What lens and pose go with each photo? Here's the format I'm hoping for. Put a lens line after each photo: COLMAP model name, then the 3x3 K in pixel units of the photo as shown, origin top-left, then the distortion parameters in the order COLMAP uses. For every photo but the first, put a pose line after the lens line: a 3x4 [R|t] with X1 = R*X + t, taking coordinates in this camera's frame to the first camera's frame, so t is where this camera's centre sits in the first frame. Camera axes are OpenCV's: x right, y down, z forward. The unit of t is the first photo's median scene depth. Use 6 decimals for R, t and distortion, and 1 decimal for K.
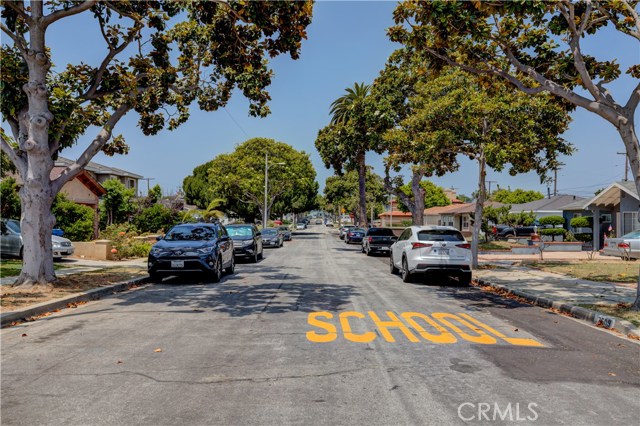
lens RADIAL K [[536.3, 0, 299.1], [0, 536.3, 220.7], [0, 0, 1]] dist [0.000624, -0.000437]
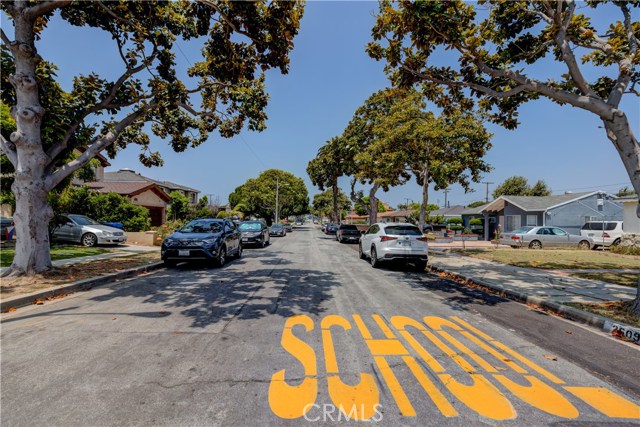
lens RADIAL K [[296.6, 0, 315.6], [0, 296.6, 208.9], [0, 0, 1]] dist [-0.016452, 0.000314]
pose [[0.998445, 0.012599, 0.054311, 0.019901], [-0.010445, 0.999155, -0.039761, 0.005938], [-0.054766, 0.039132, 0.997732, 0.273483]]
